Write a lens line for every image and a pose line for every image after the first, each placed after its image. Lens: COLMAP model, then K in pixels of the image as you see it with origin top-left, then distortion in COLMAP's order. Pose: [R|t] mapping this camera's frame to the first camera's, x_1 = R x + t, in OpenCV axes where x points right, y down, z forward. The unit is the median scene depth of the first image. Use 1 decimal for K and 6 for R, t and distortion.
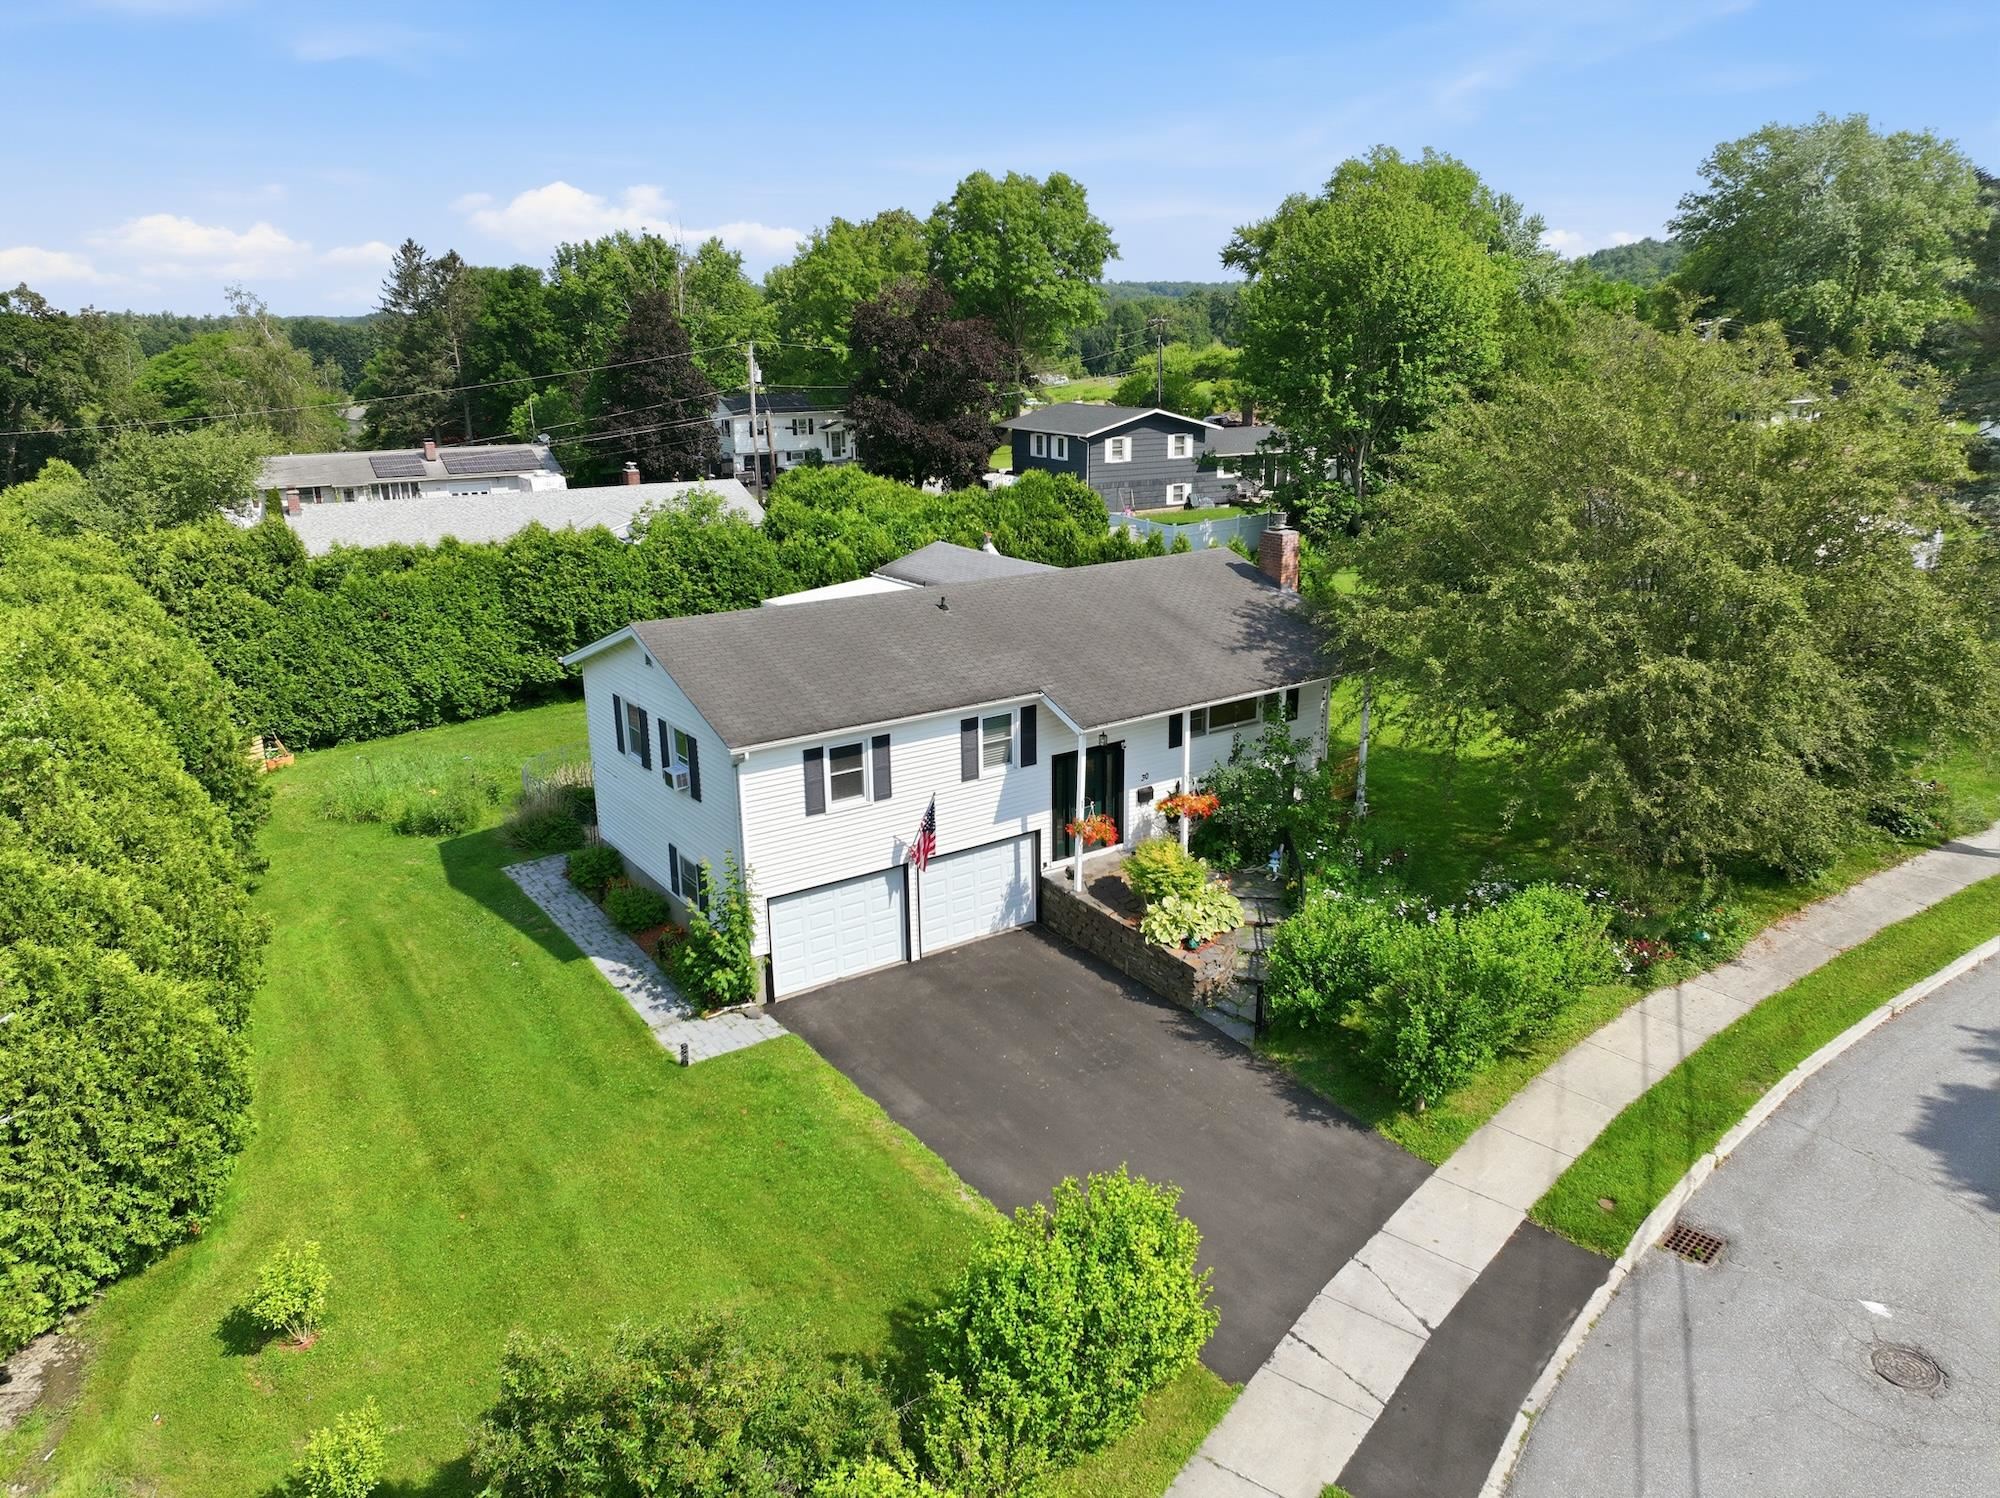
lens RADIAL K [[1402.0, 0, 1003.8], [0, 1402.0, 747.0], [0, 0, 1]] dist [0.006158, 0.006213]
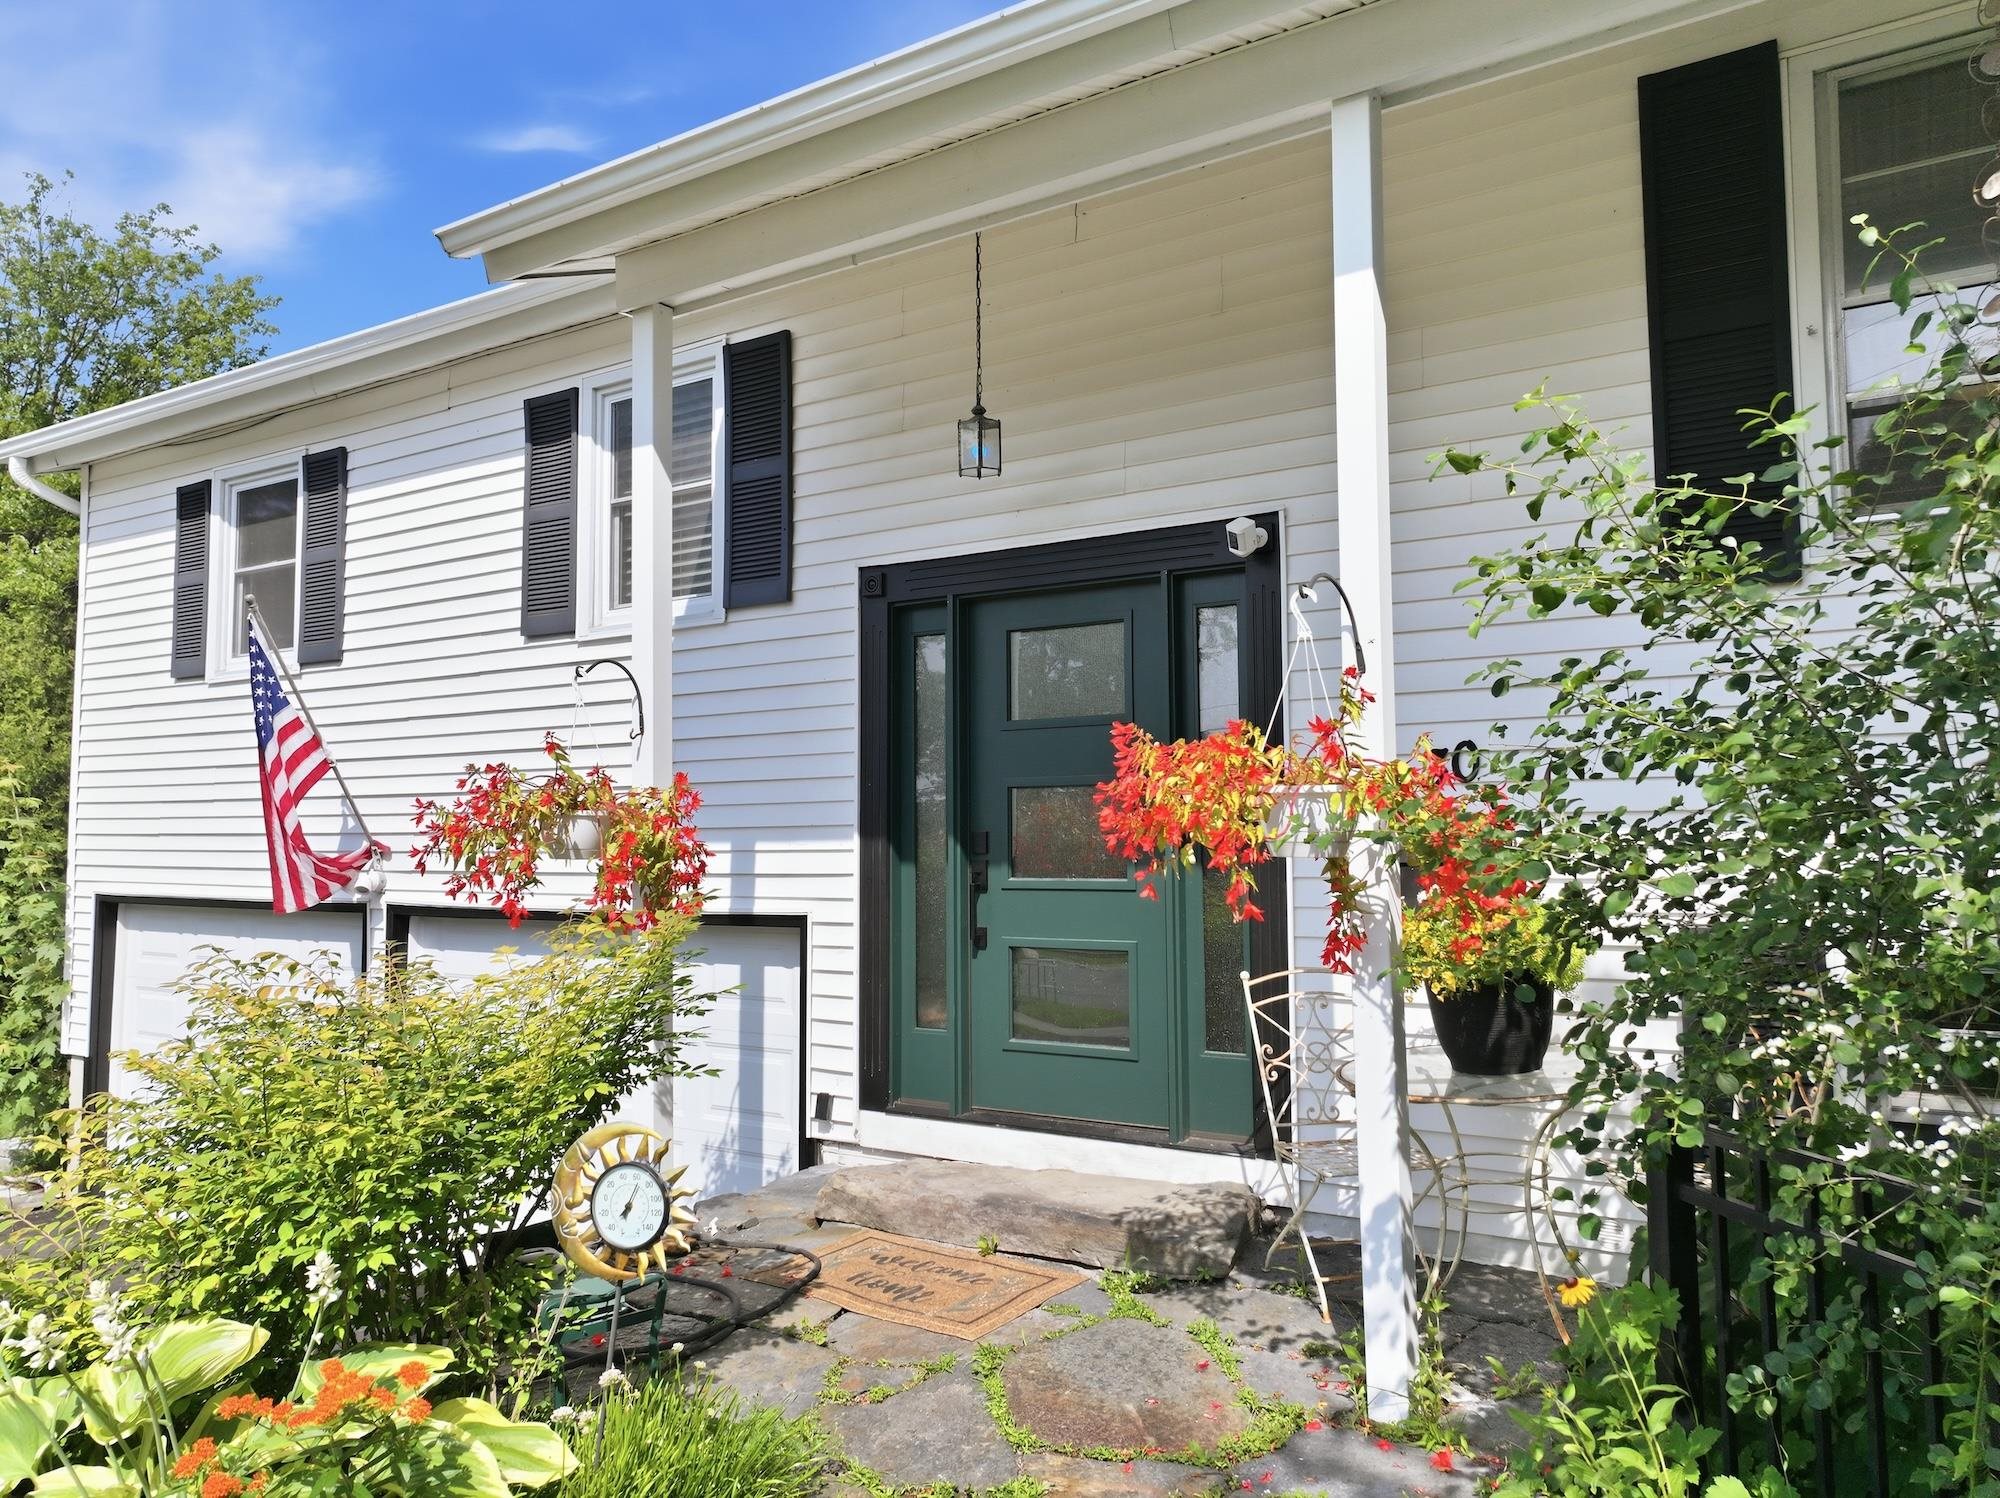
lens RADIAL K [[1402.0, 0, 1008.7], [0, 1402.0, 745.3], [0, 0, 1]] dist [0.006158, 0.006213]
pose [[0.393315, -0.058294, -0.917554, 0.249323], [-0.265404, 0.948303, -0.174015, 0.066167], [0.880263, 0.311966, 0.357511, 0.994196]]
